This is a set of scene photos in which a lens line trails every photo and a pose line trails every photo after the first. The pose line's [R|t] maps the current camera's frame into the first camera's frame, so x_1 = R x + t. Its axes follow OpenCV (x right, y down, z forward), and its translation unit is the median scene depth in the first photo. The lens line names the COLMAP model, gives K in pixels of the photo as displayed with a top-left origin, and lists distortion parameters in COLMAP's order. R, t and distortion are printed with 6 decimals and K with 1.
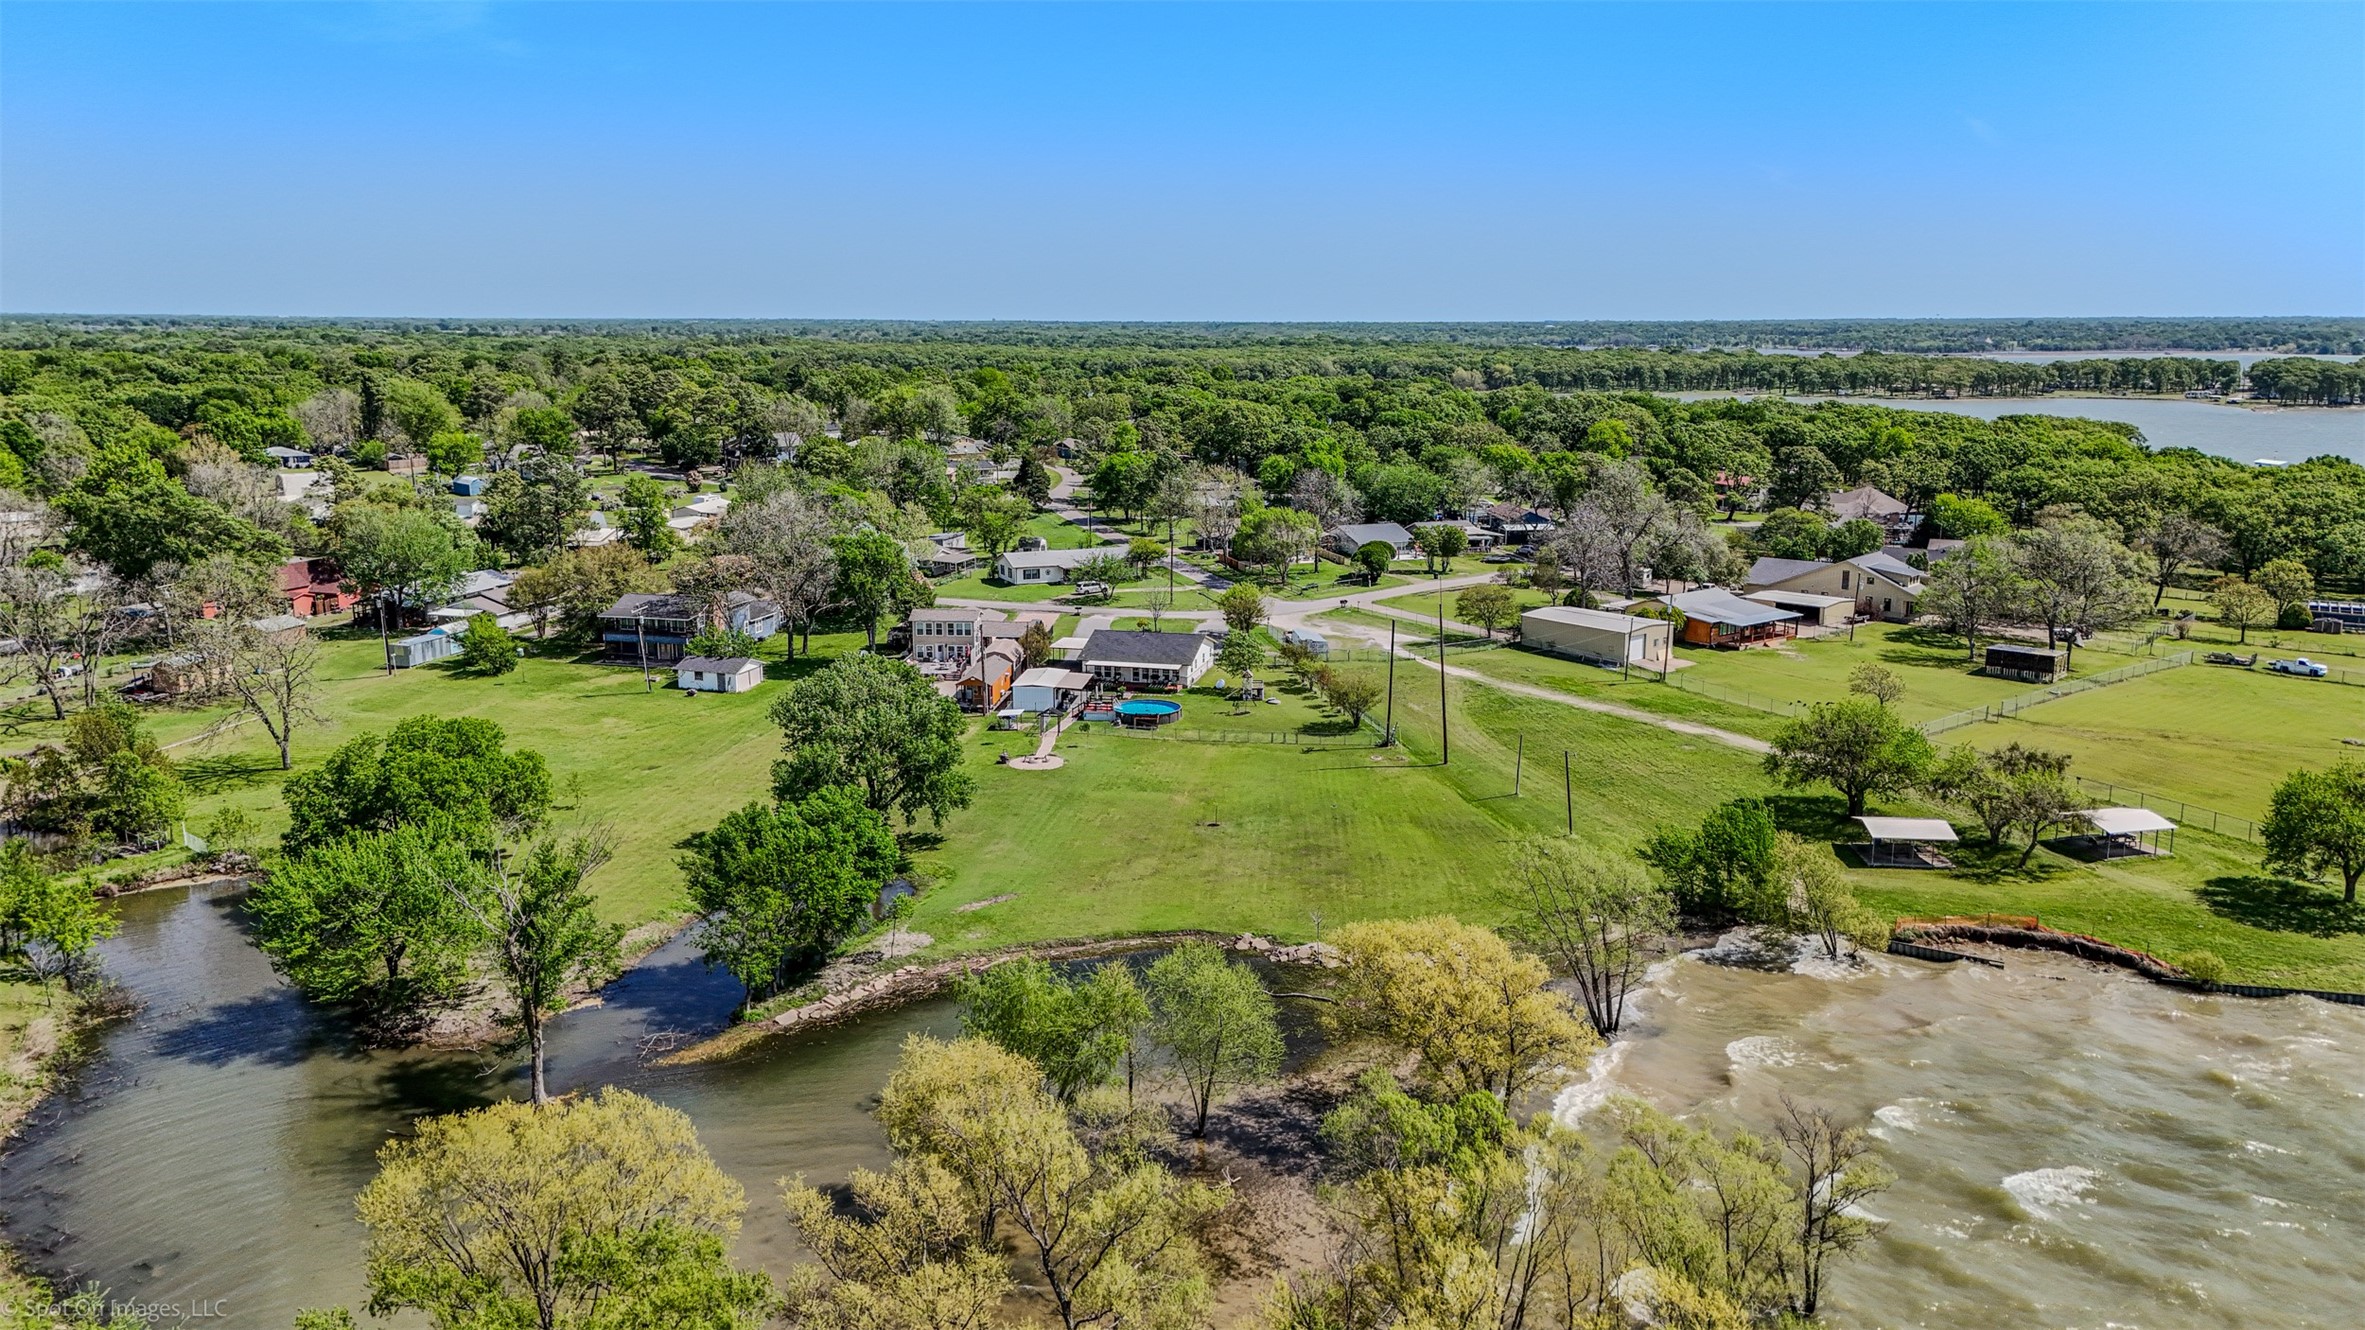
lens RADIAL K [[1742.3, 0, 1182.5], [0, 1742.3, 665.0], [0, 0, 1]] dist [0.080411, -0.082832]
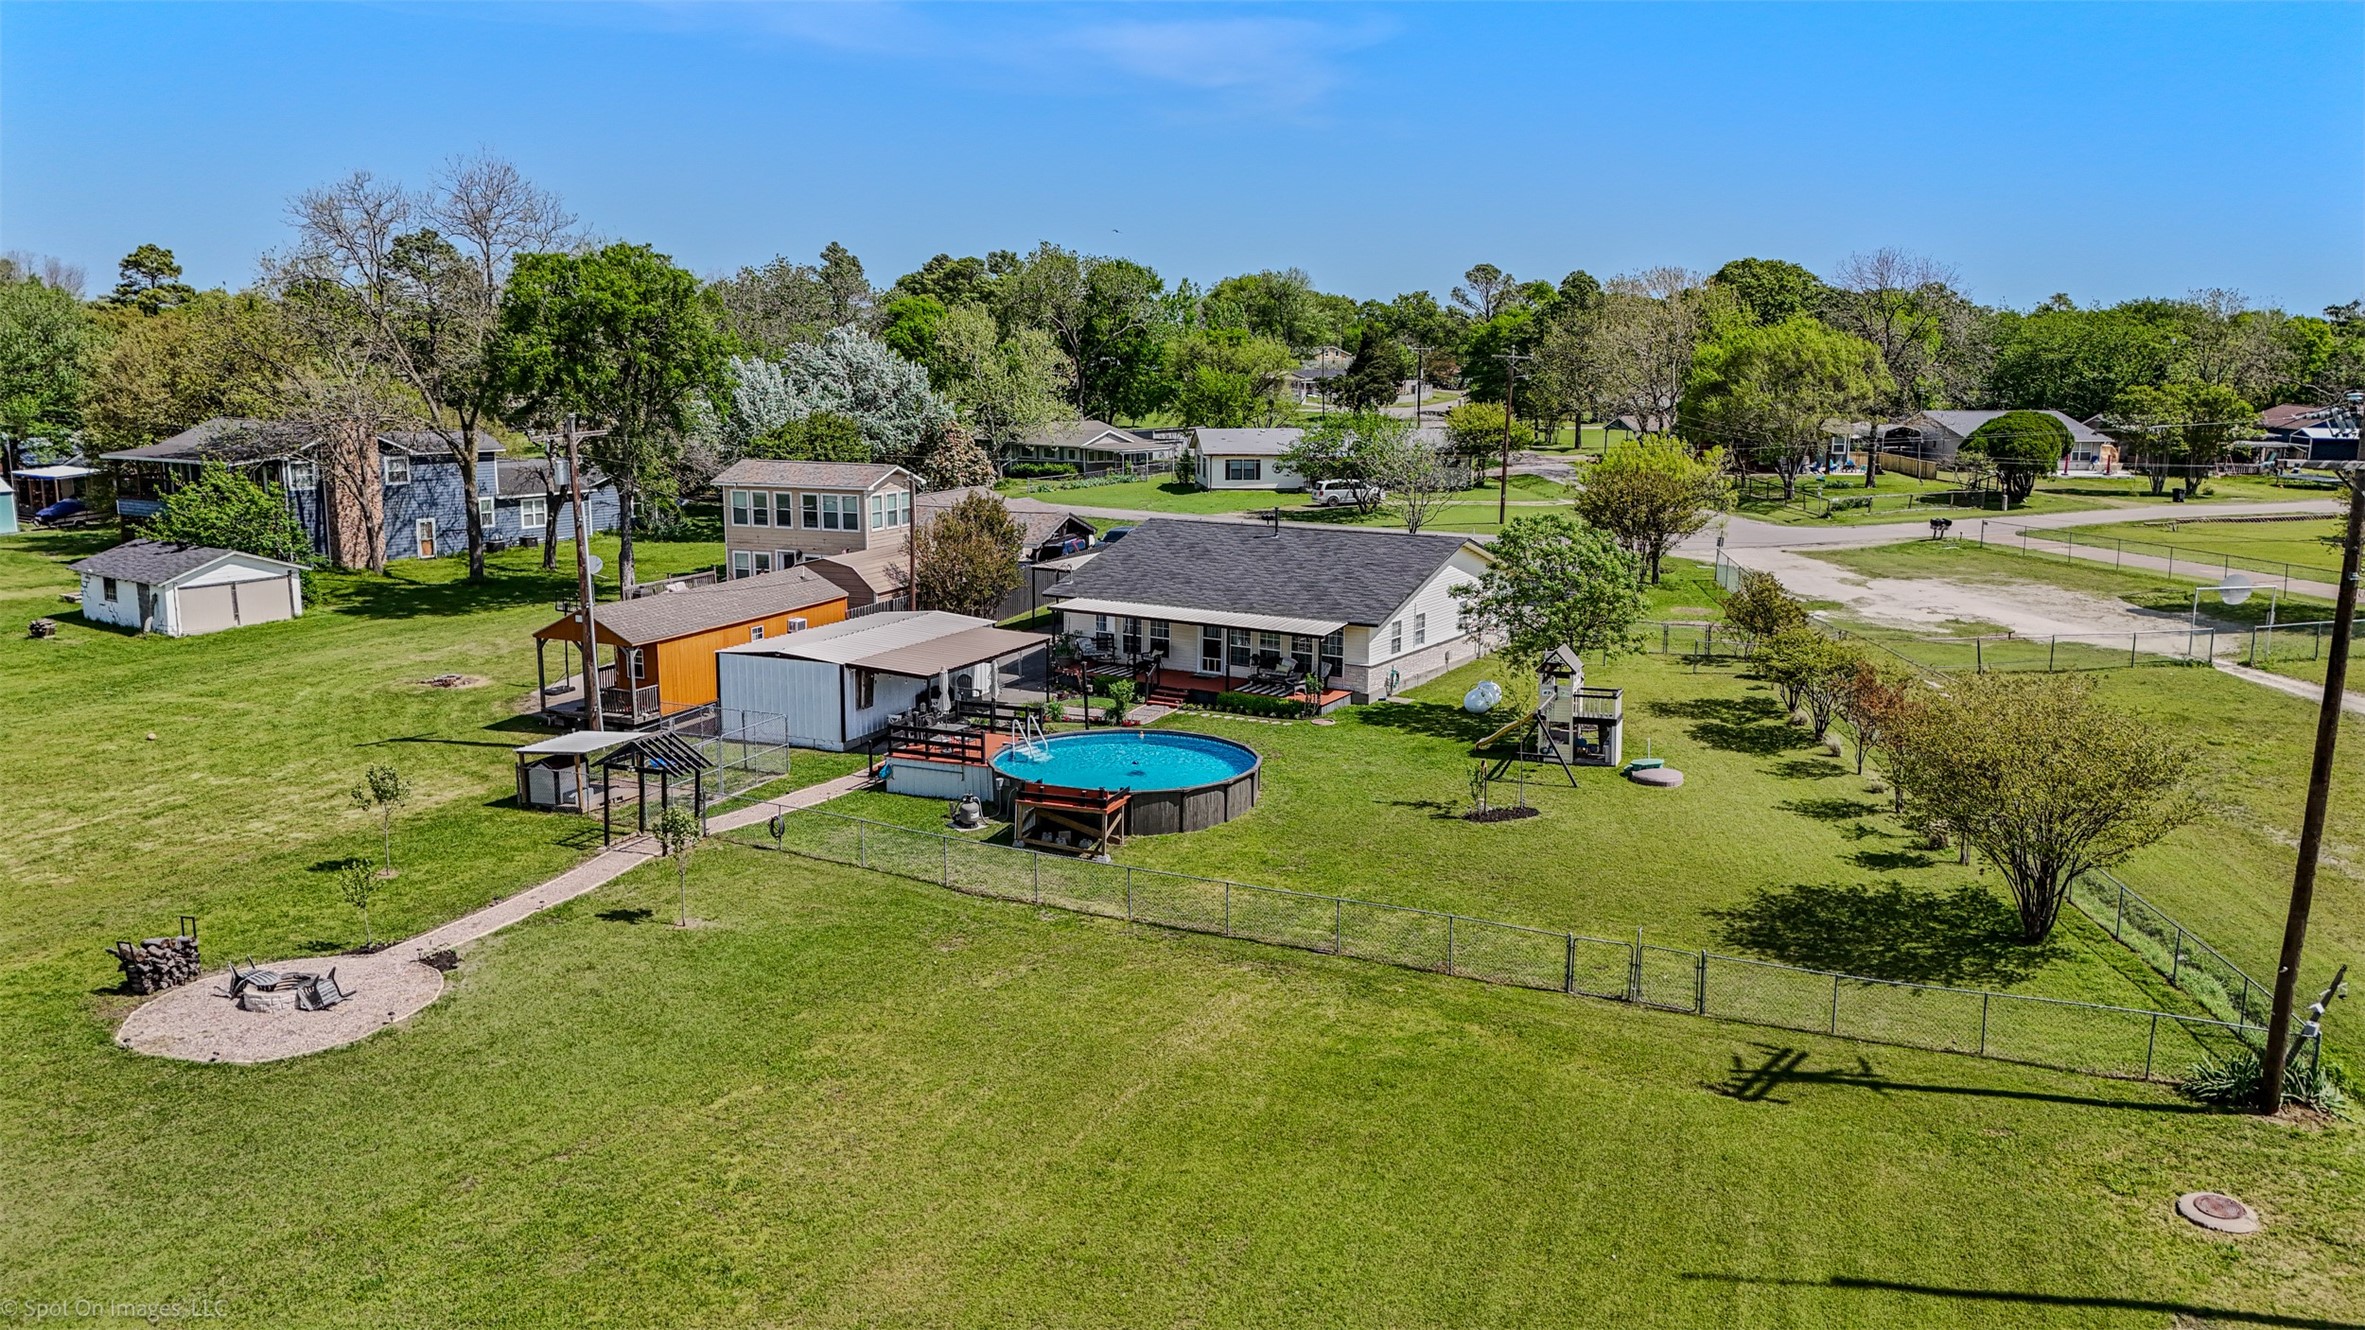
lens RADIAL K [[1742.3, 0, 1182.5], [0, 1742.3, 665.0], [0, 0, 1]] dist [0.080411, -0.082832]
pose [[0.955753, 0.058226, -0.288350, 0.056911], [-0.063370, 0.997954, -0.008530, 0.011152], [0.287264, 0.026425, 0.957487, 0.705919]]
